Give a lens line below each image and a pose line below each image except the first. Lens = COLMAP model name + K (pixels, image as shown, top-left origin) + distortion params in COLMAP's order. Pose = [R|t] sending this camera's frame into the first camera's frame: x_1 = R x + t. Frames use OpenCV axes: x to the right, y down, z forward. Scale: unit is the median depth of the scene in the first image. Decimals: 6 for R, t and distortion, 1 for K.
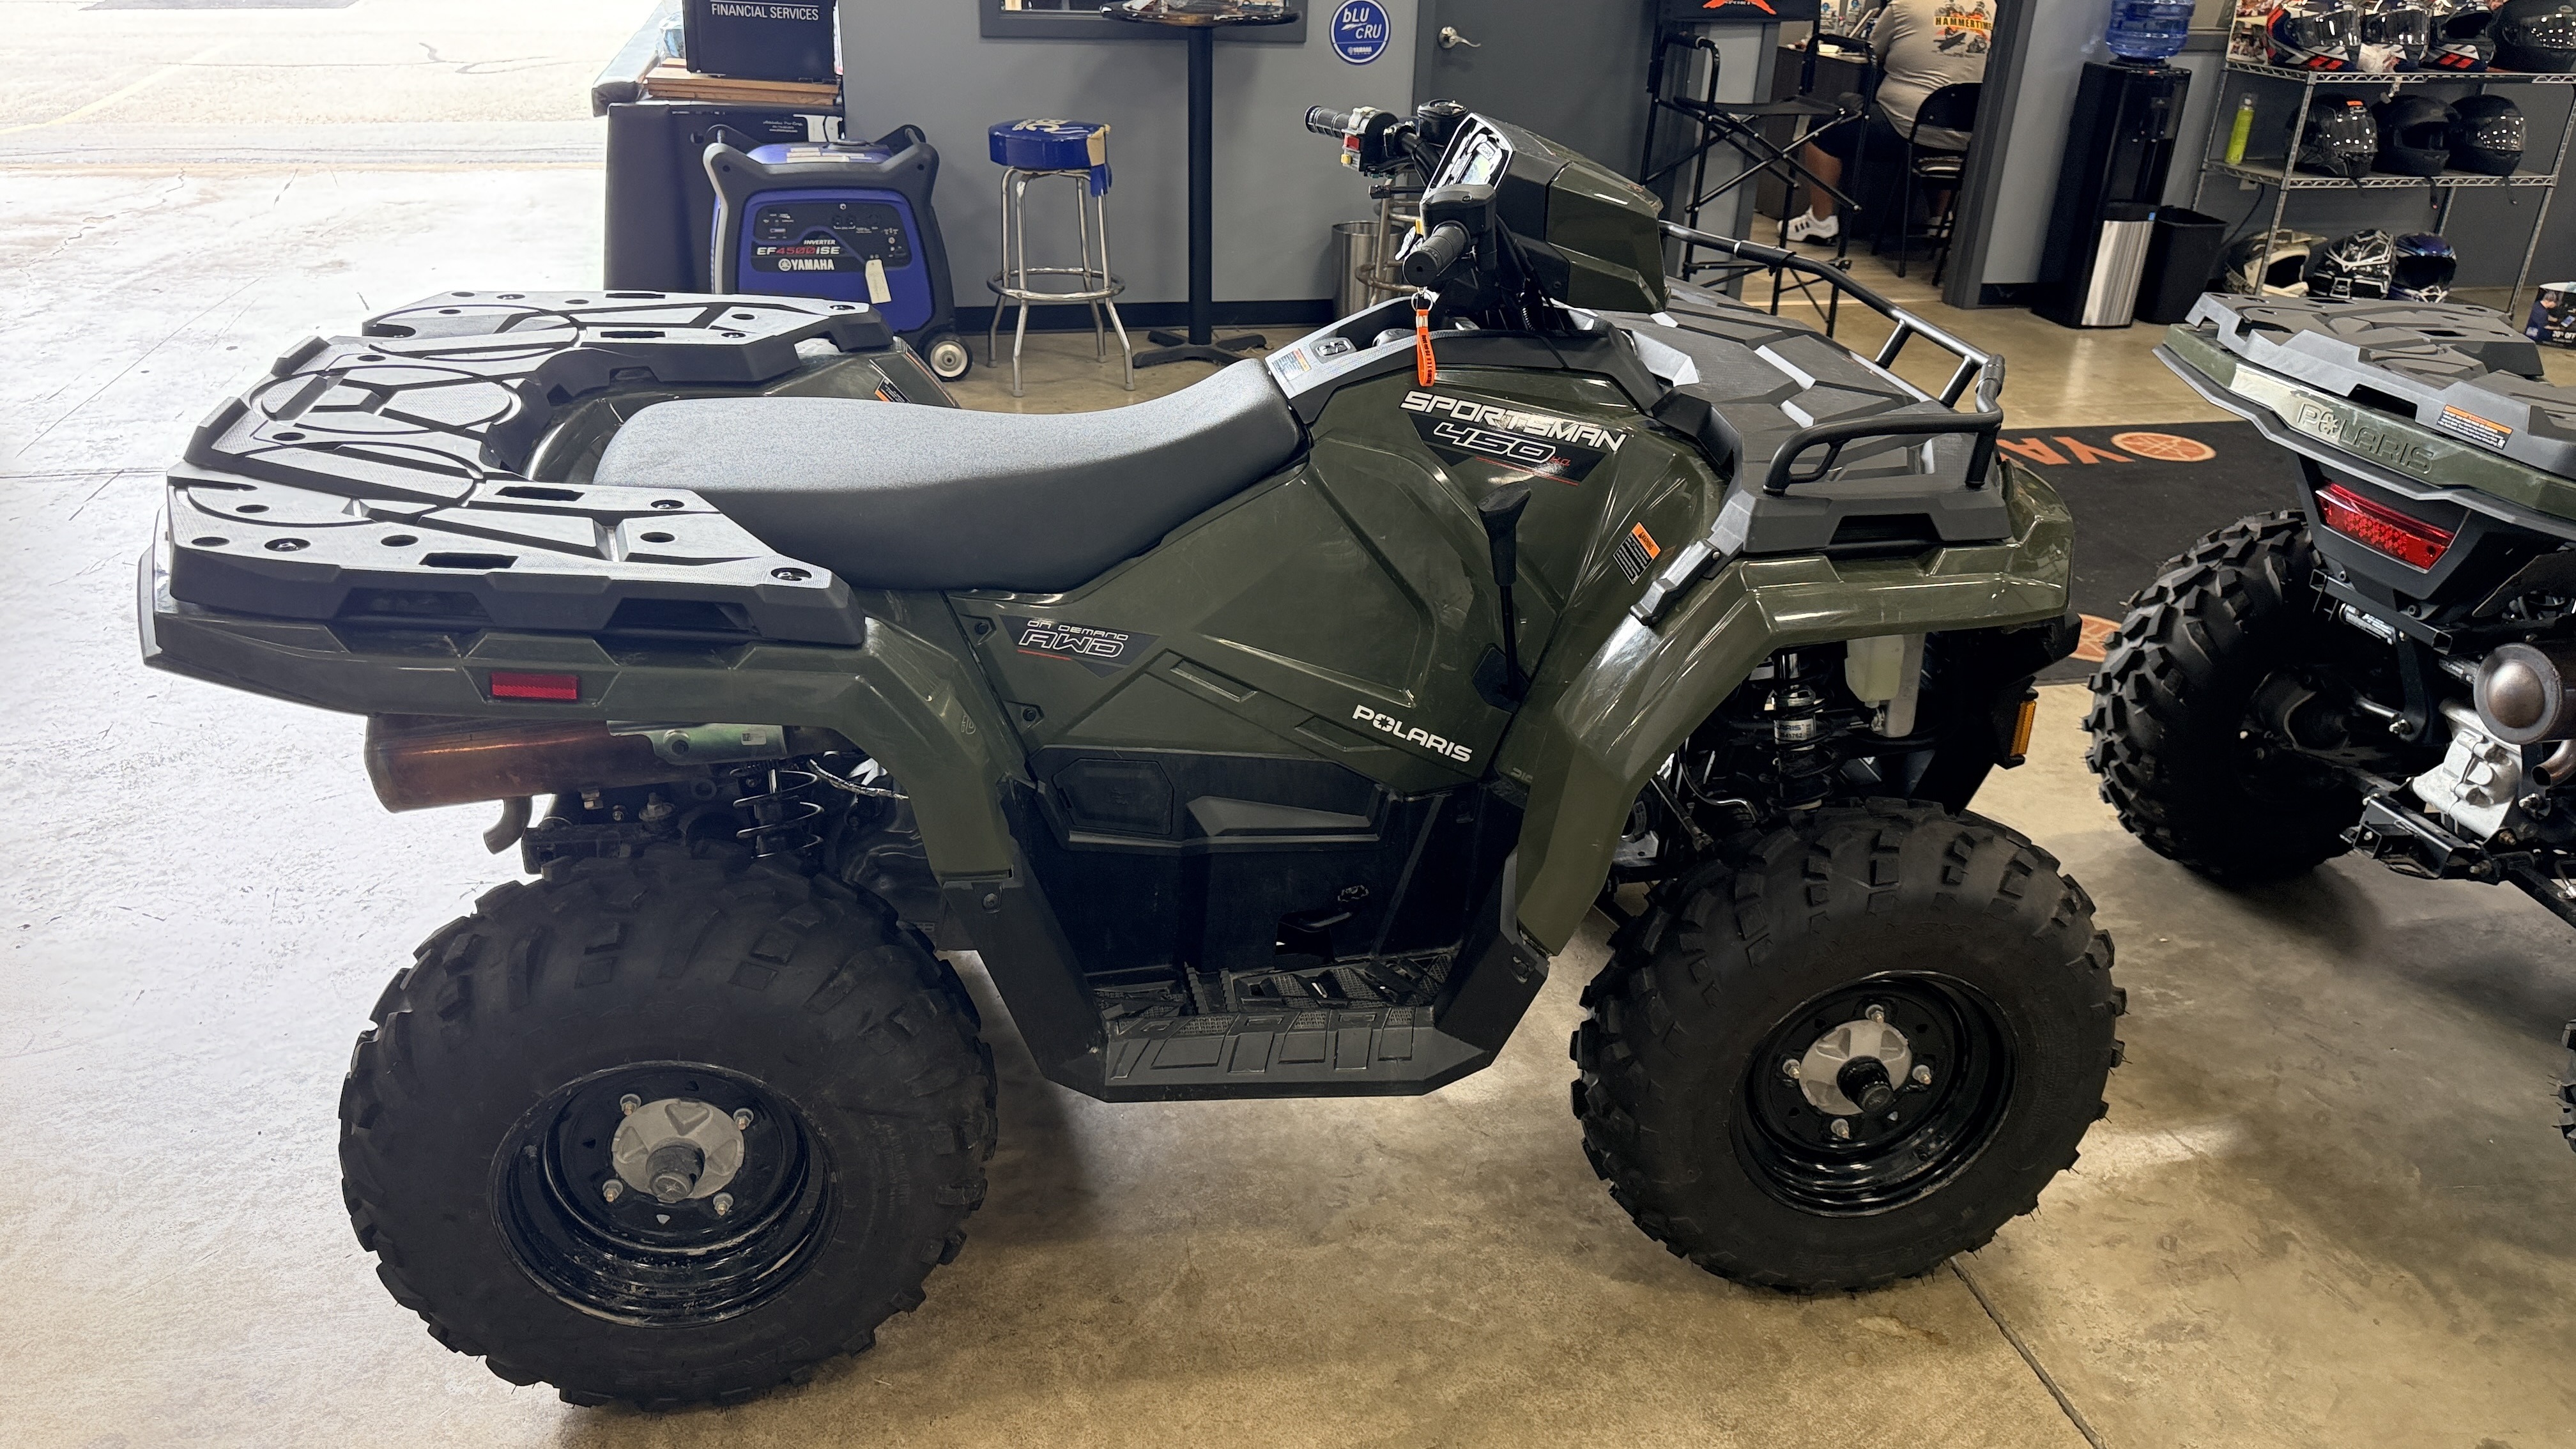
lens RADIAL K [[1835.3, 0, 1288.0], [0, 1835.3, 724.5], [0, 0, 1]] dist [-0.000140, 0.001231]
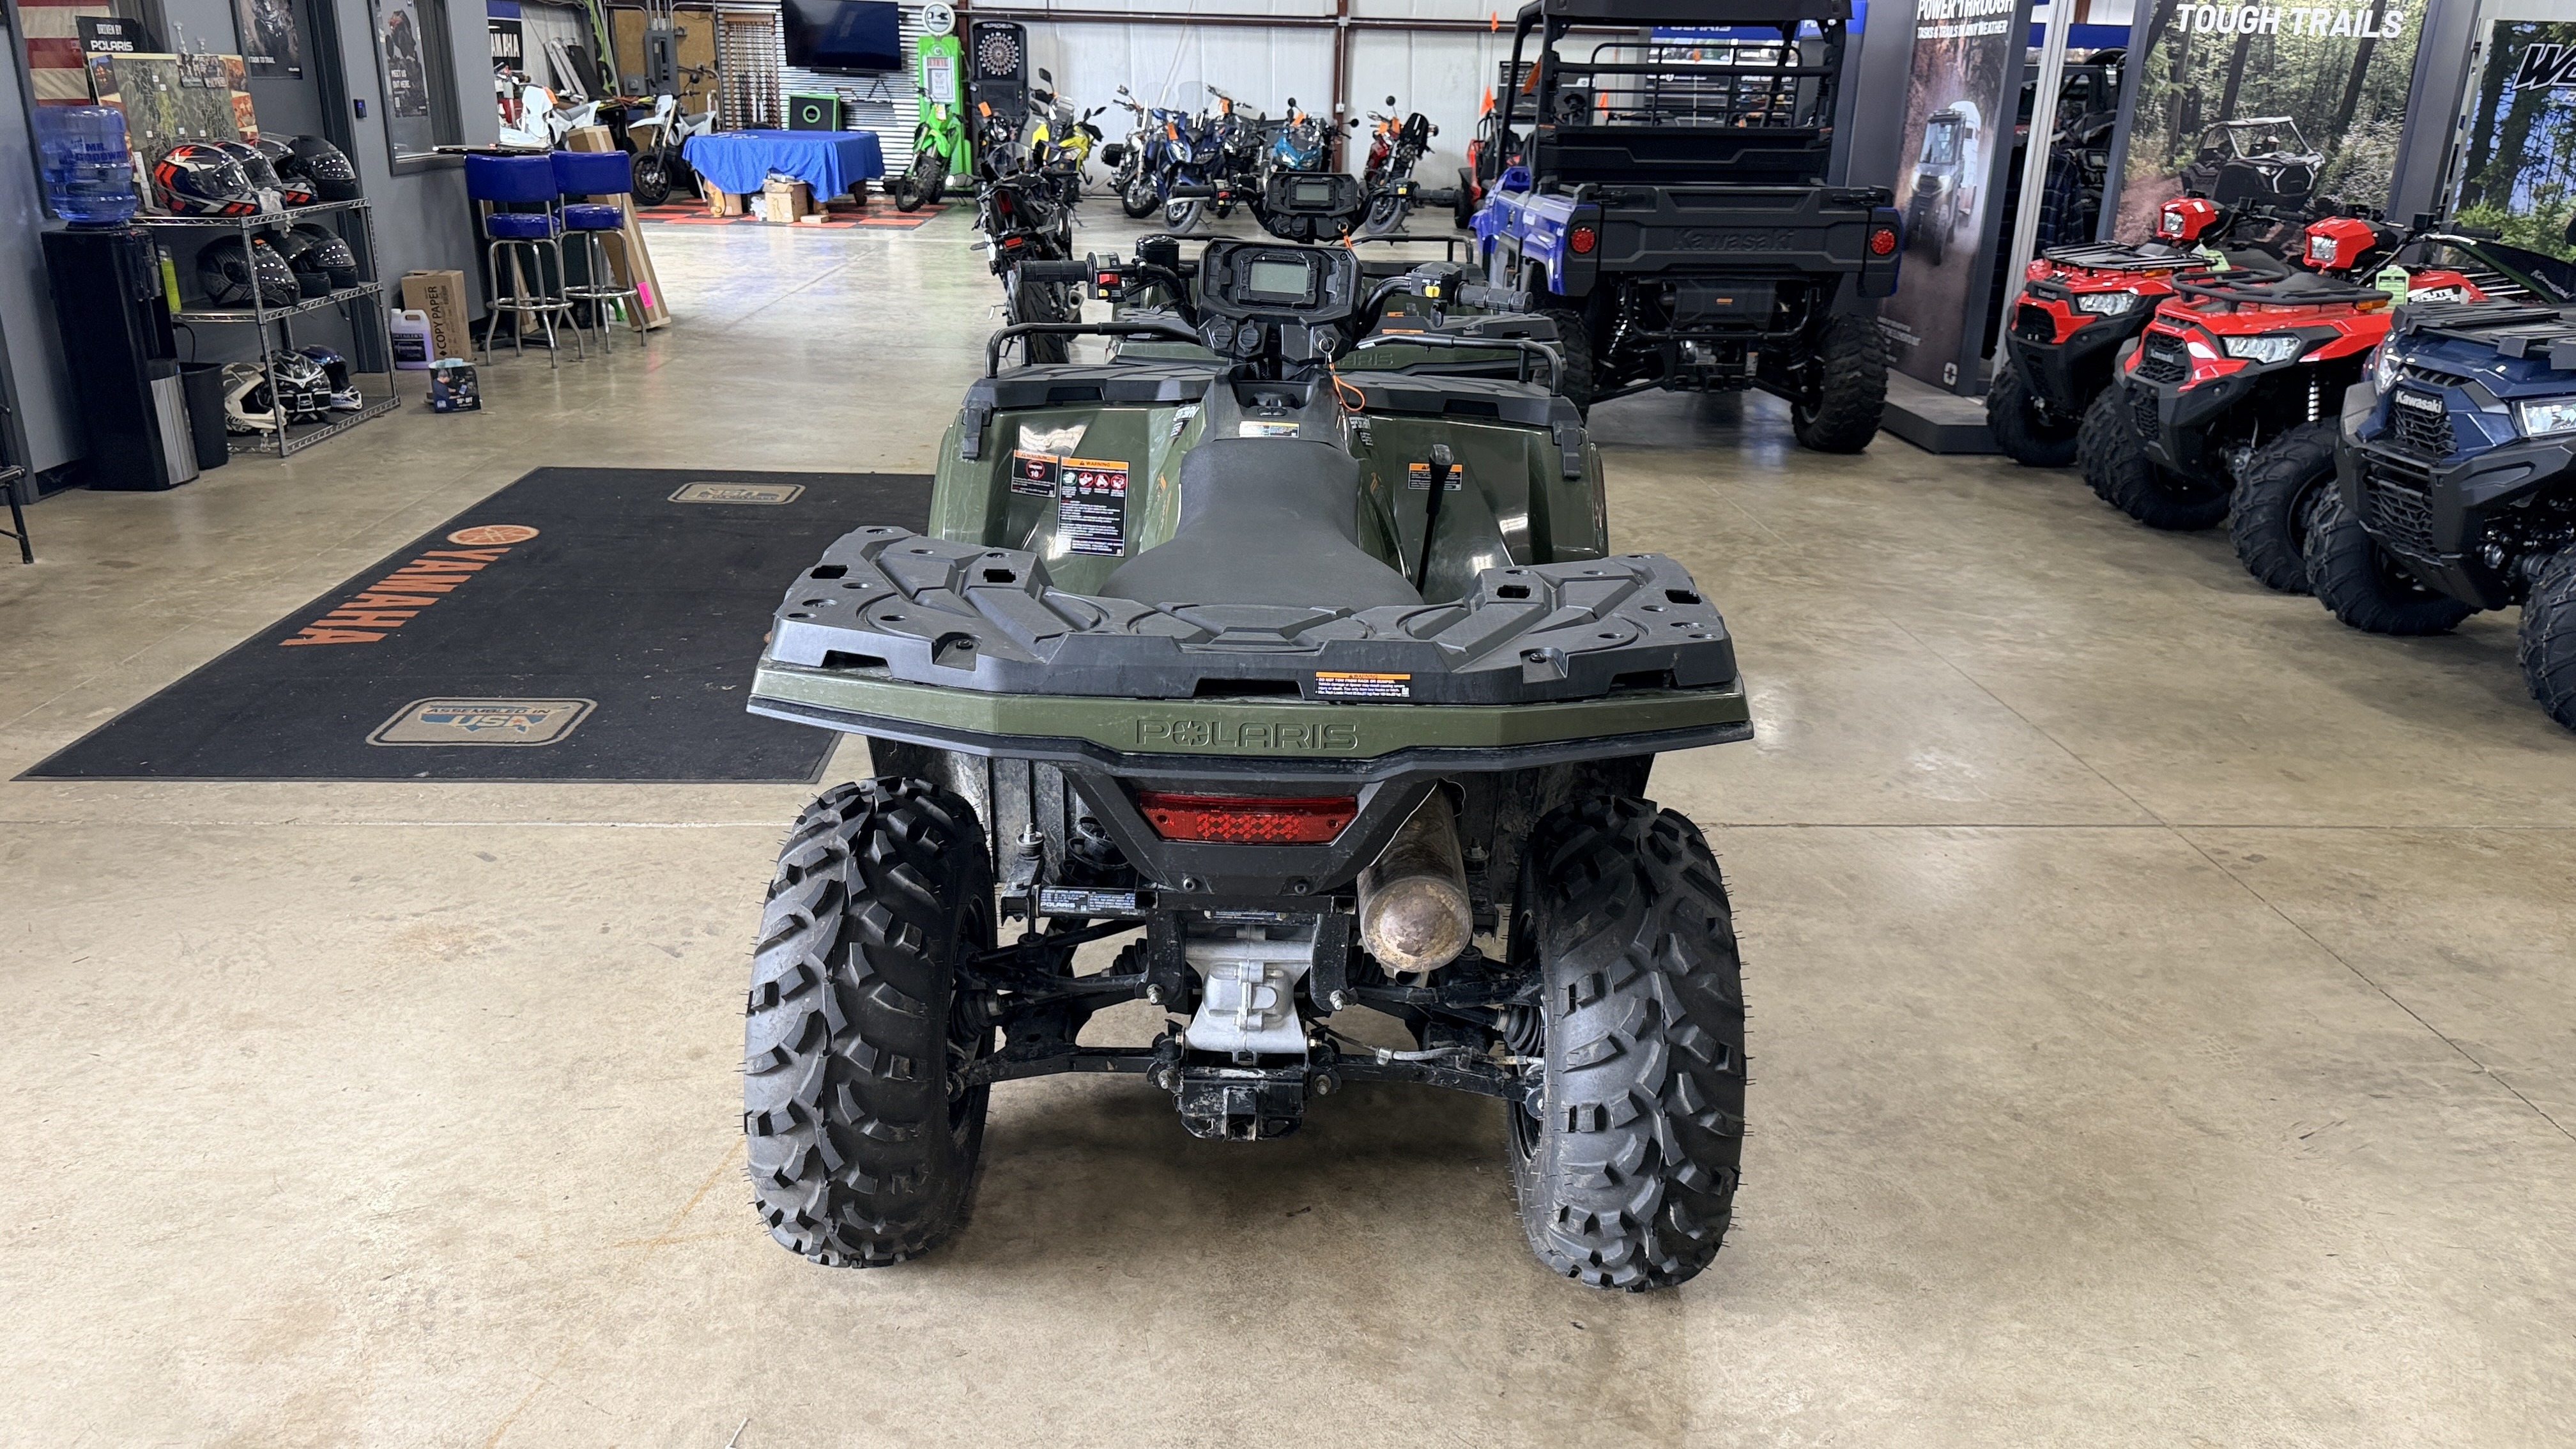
lens RADIAL K [[1835.3, 0, 1288.0], [0, 1835.3, 724.5], [0, 0, 1]] dist [-0.000140, 0.001231]
pose [[0.241066, -0.359189, 0.901593, -0.364789], [0.416673, 0.877319, 0.238109, -0.088658], [-0.876511, 0.318269, 0.361156, 0.152324]]
